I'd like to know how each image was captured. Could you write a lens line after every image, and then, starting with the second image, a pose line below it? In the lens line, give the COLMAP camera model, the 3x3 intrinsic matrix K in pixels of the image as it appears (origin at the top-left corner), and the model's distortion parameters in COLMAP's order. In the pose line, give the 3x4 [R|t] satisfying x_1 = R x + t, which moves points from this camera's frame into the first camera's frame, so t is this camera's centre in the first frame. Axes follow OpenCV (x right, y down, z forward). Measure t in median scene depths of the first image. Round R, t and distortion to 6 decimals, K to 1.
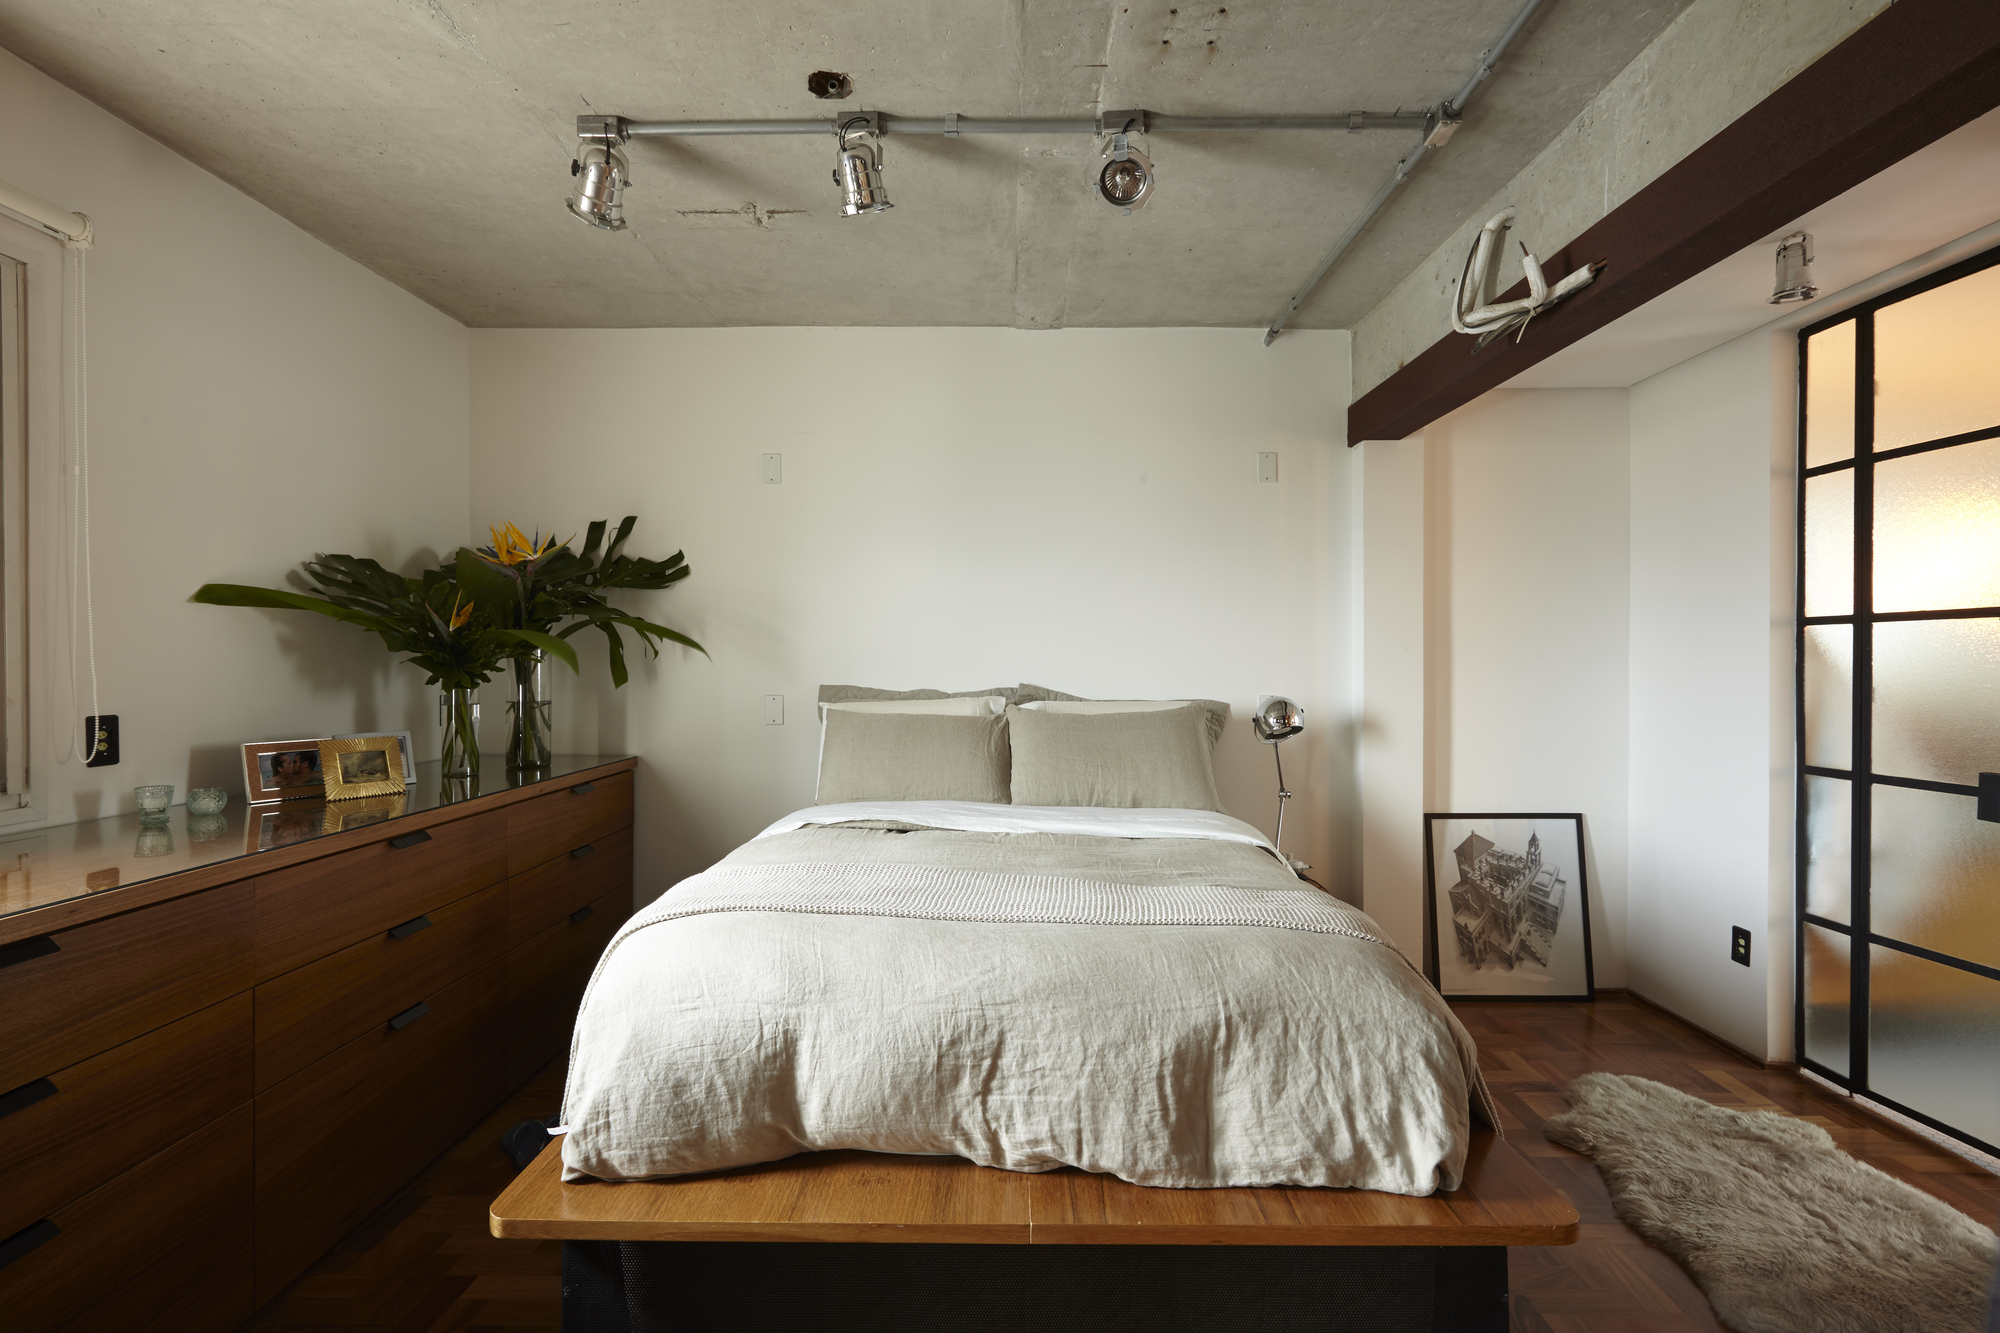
lens RADIAL K [[918.7, 0, 1001.1], [0, 918.7, 674.1], [0, 0, 1]] dist [-0.009627, 0.001056]
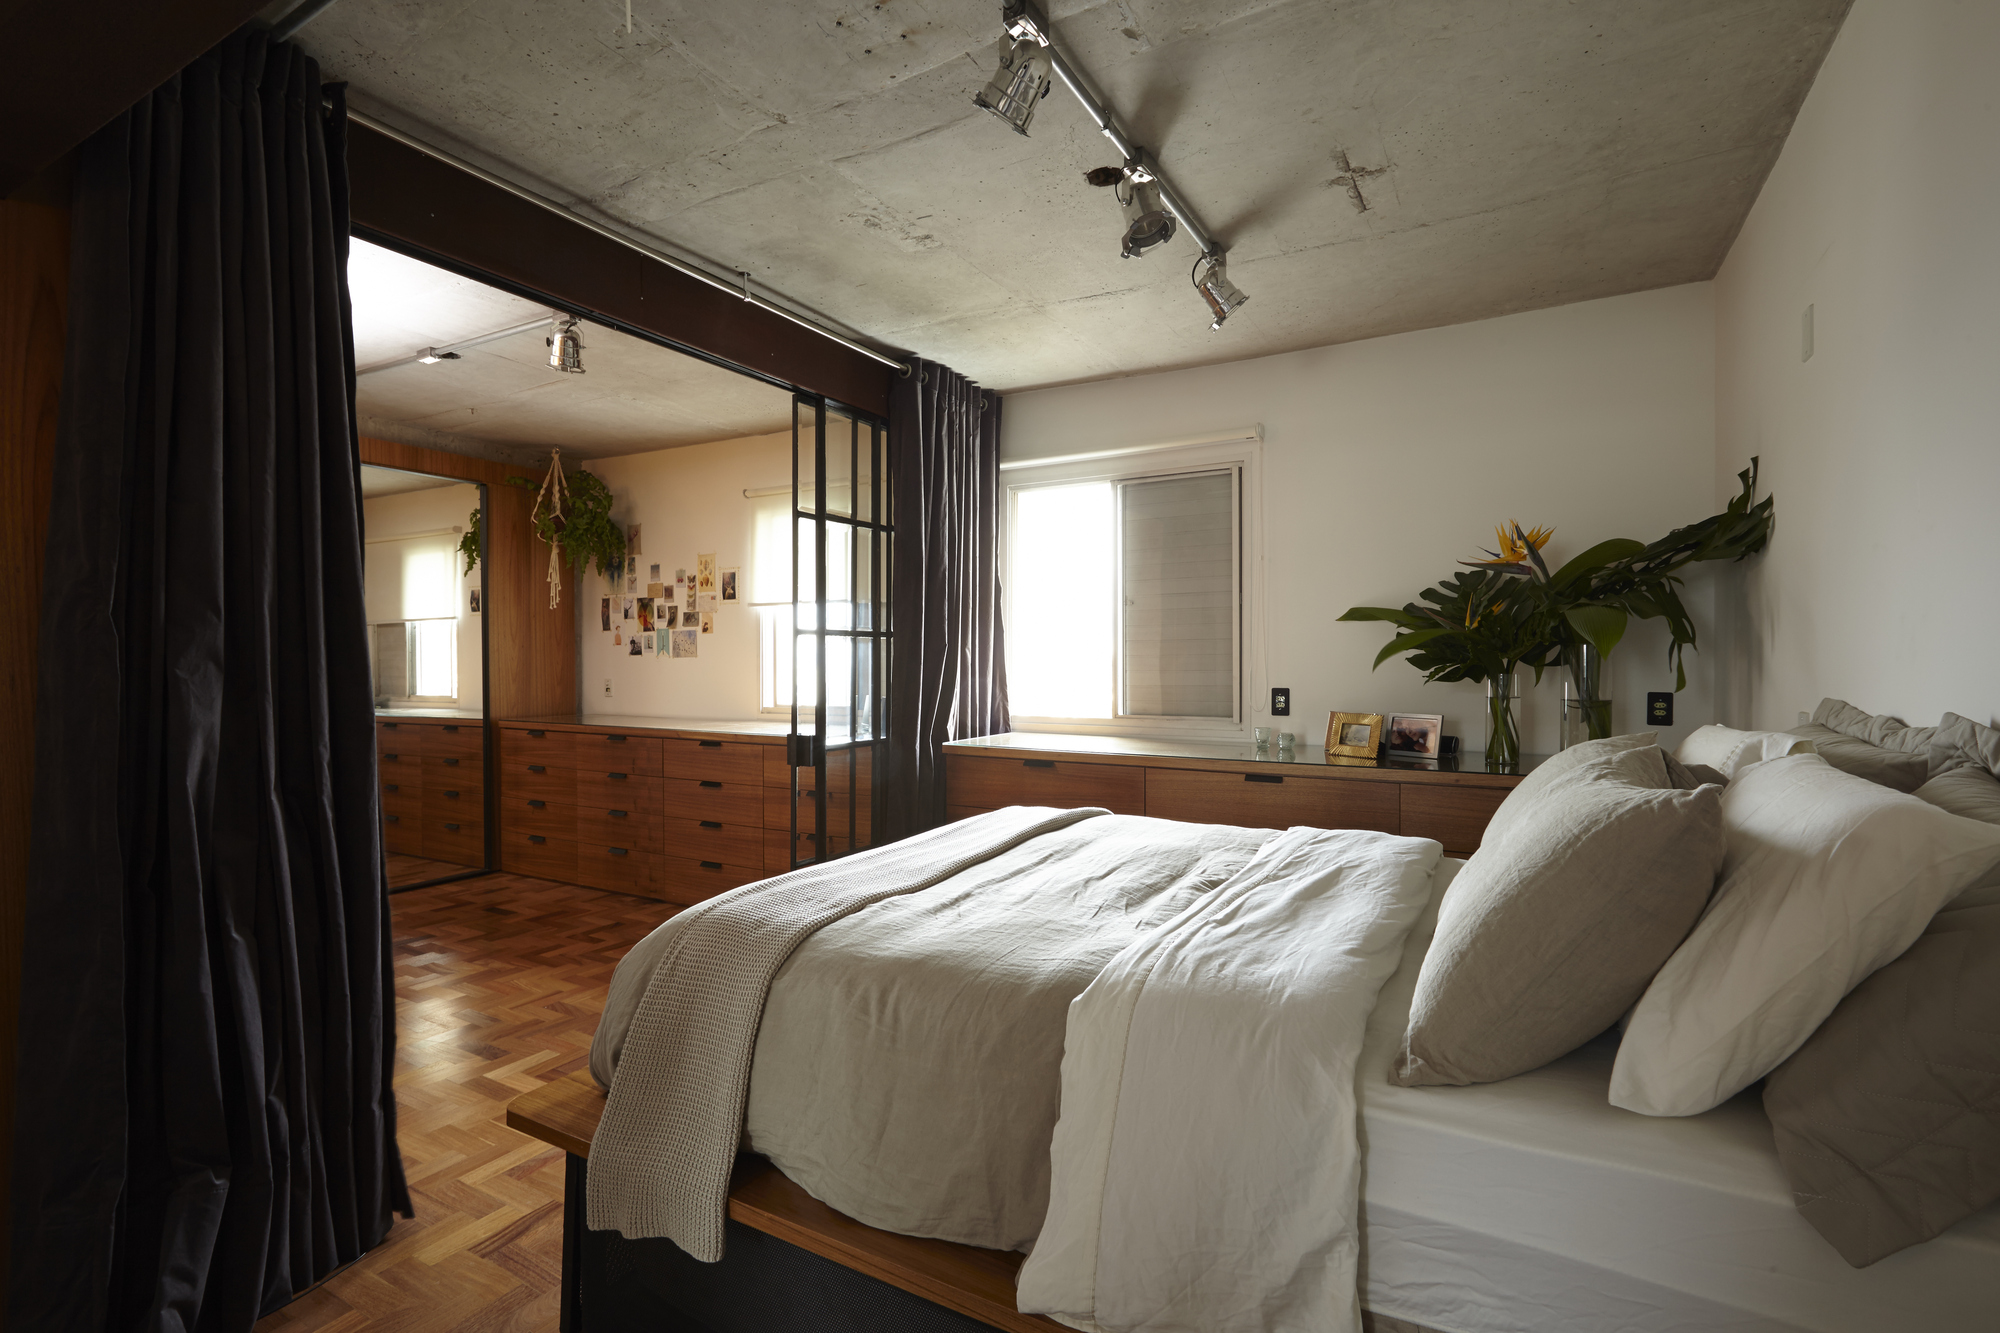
lens RADIAL K [[918.7, 0, 1001.1], [0, 918.7, 674.1], [0, 0, 1]] dist [-0.009627, 0.001056]
pose [[-0.488522, 0.014061, -0.872438, 0.690105], [-0.009774, 0.999719, 0.021585, -0.012860], [0.872497, 0.019072, -0.488248, 1.091197]]
